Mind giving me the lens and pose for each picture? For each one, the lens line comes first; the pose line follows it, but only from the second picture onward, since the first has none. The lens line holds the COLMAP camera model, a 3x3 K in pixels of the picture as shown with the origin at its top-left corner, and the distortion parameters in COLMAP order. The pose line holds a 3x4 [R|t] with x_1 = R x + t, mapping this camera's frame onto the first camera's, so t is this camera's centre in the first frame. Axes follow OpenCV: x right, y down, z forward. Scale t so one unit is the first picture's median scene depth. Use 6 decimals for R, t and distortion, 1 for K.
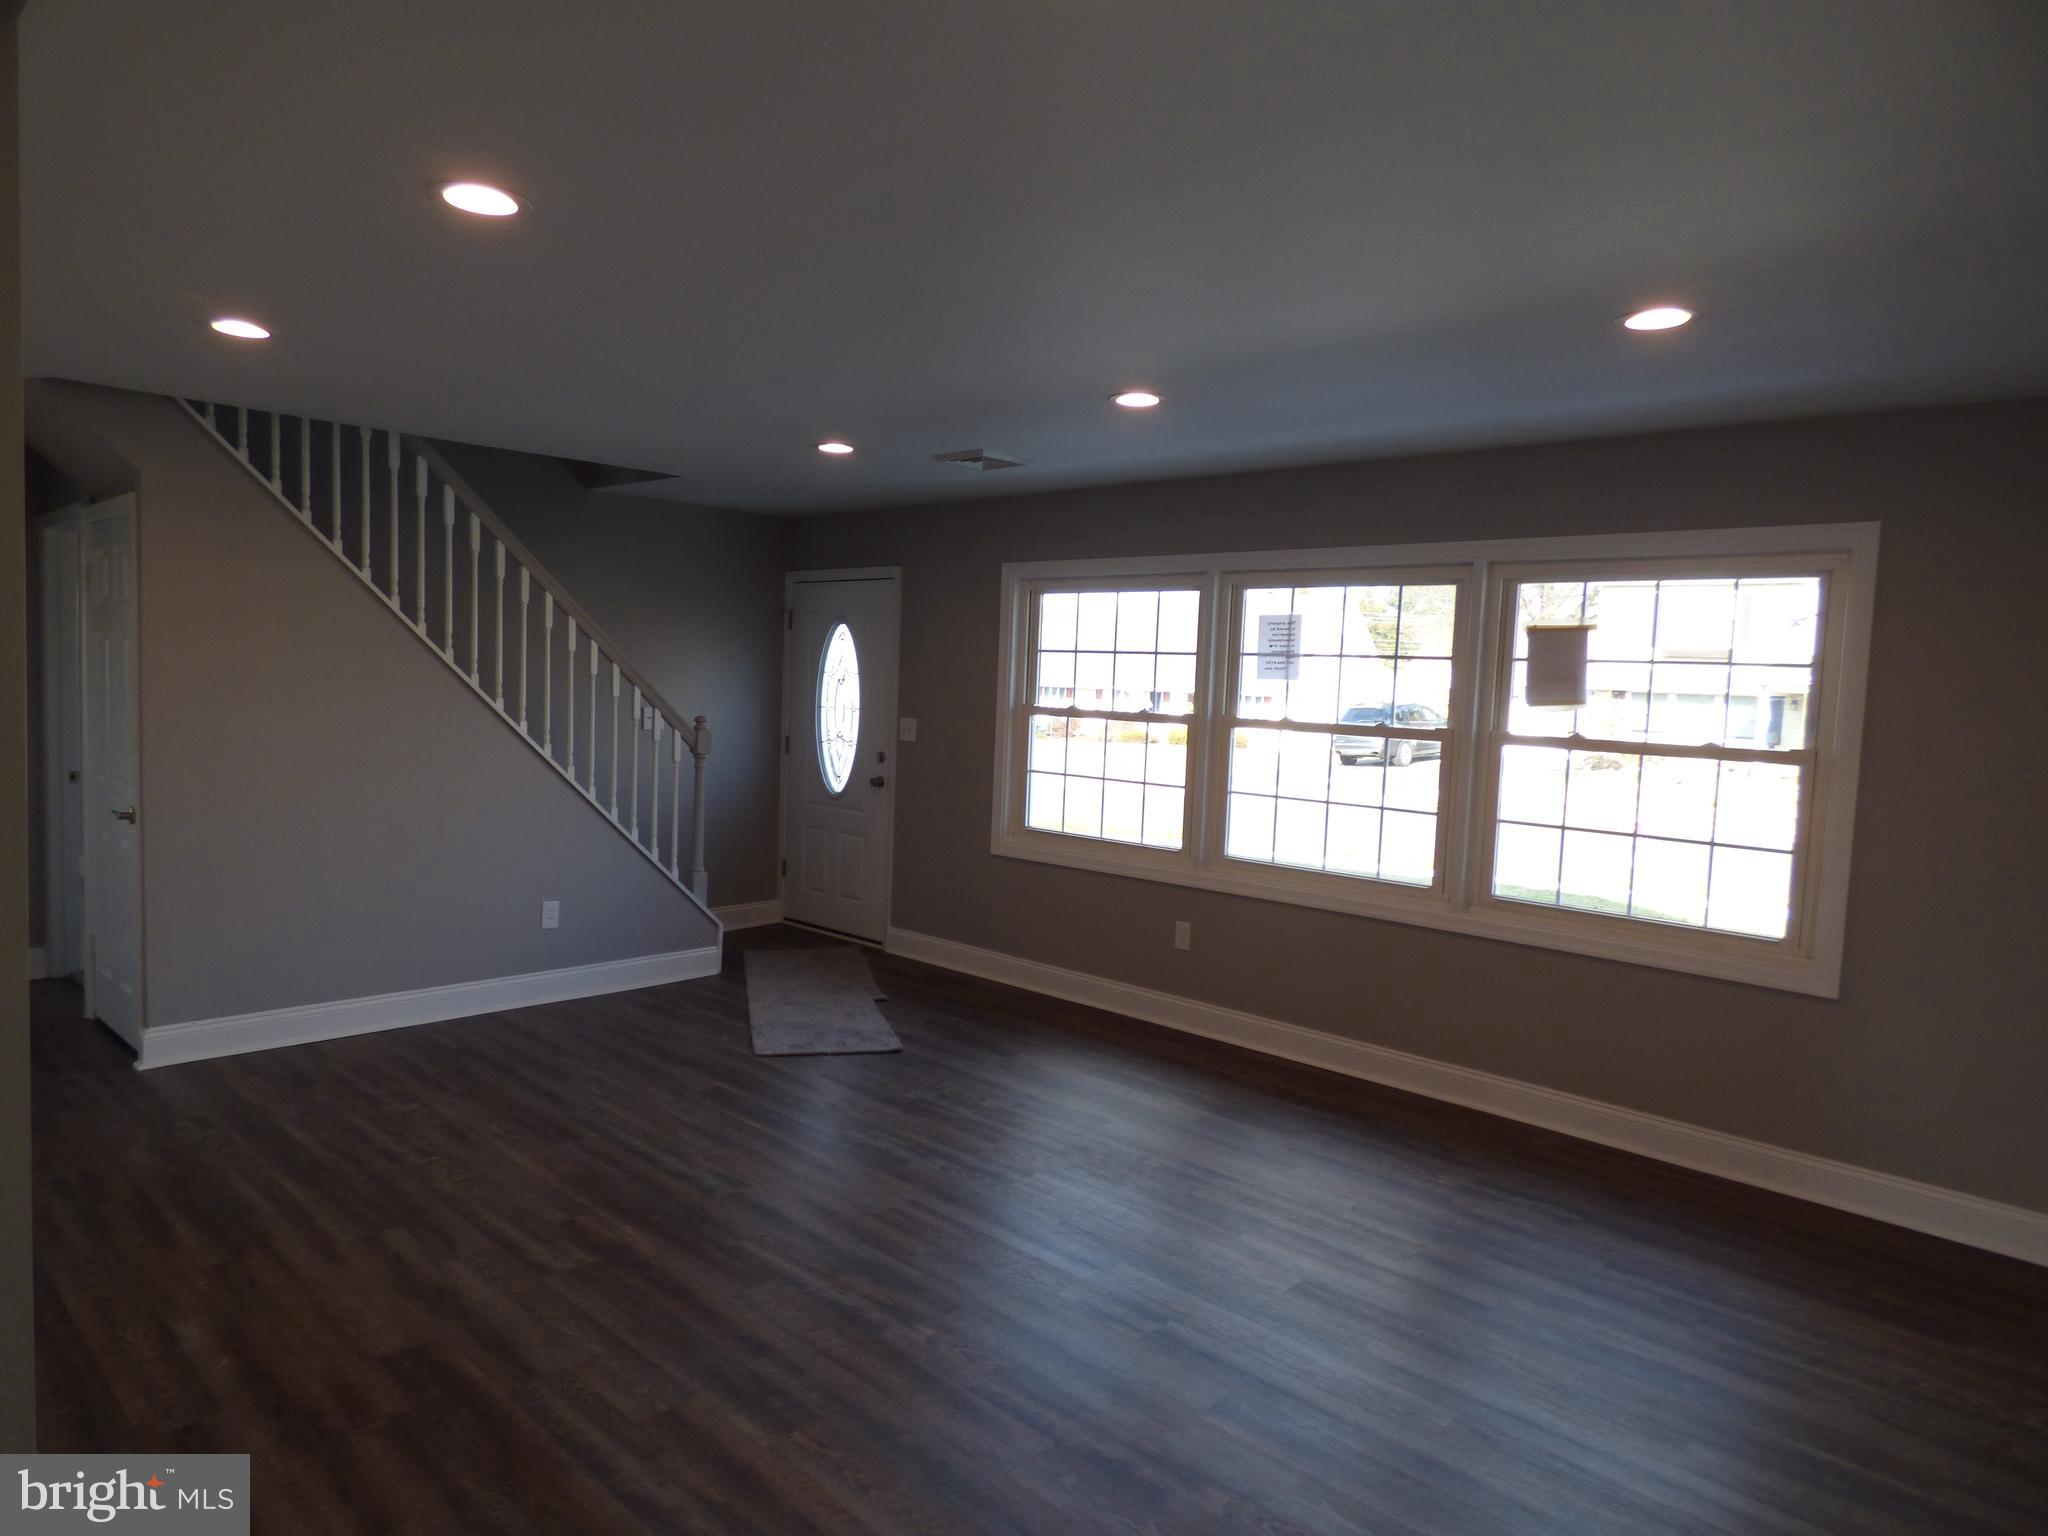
lens RADIAL K [[1250.2, 0, 1014.4], [0, 1250.2, 768.1], [0, 0, 1]] dist [-0.003996, -0.001268]
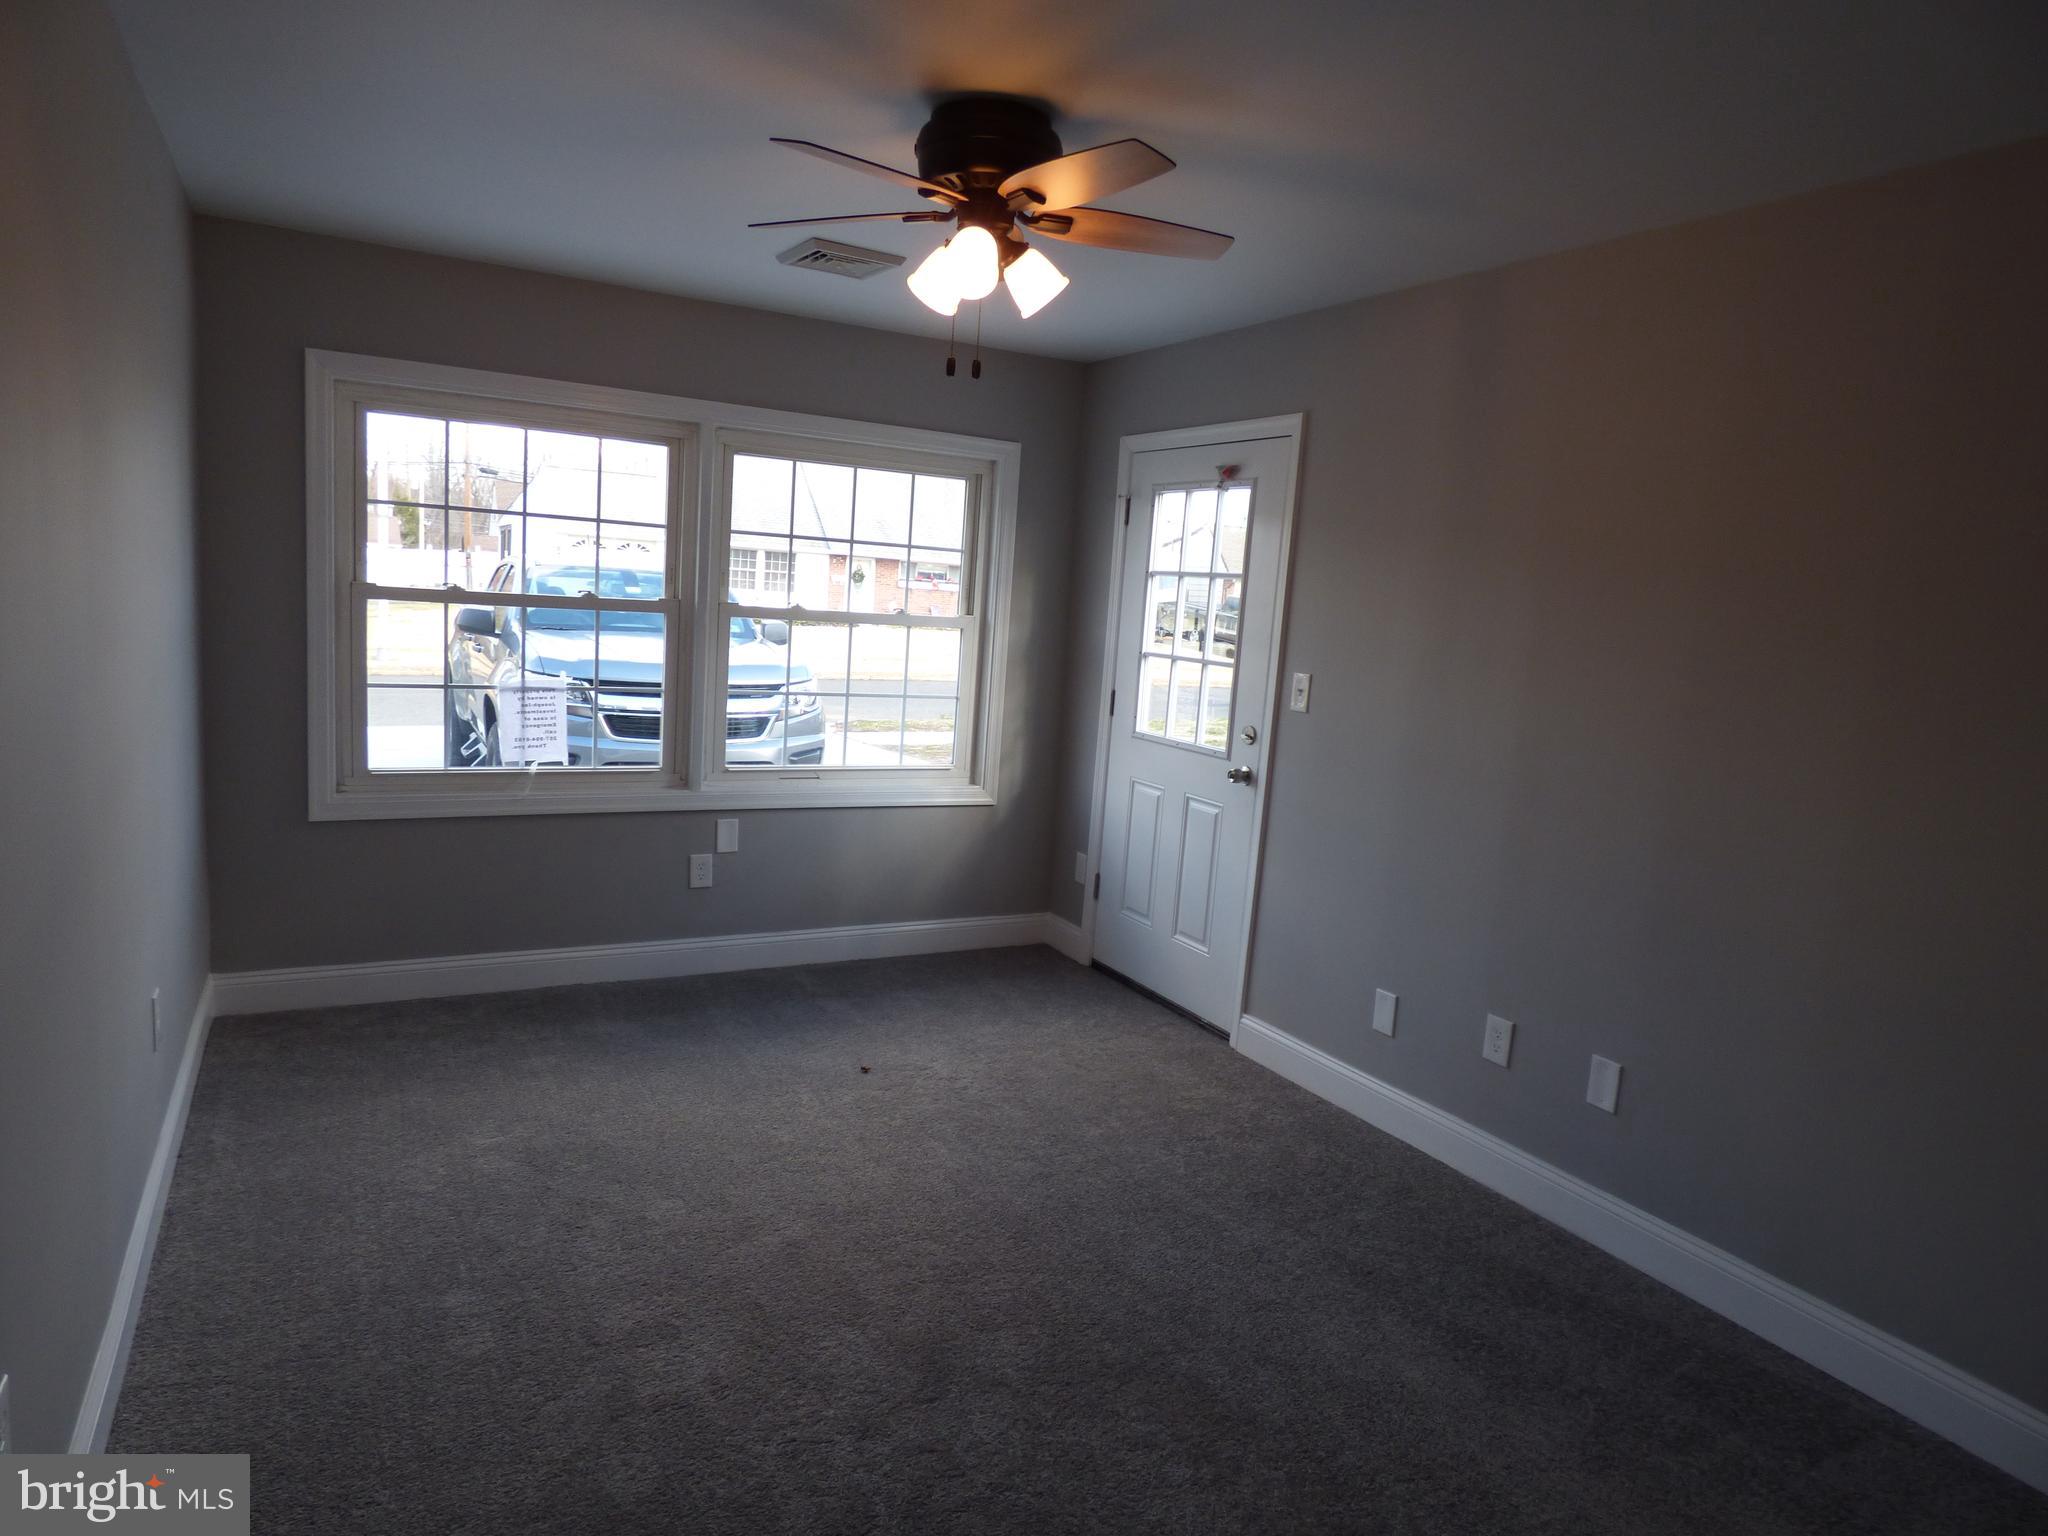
lens RADIAL K [[1250.2, 0, 1014.4], [0, 1250.2, 768.1], [0, 0, 1]] dist [-0.003996, -0.001268]
pose [[0.295639, -0.152760, 0.943007, -0.557842], [0.007572, 0.987476, 0.157590, -0.060552], [-0.955270, -0.039449, 0.293093, 0.521735]]
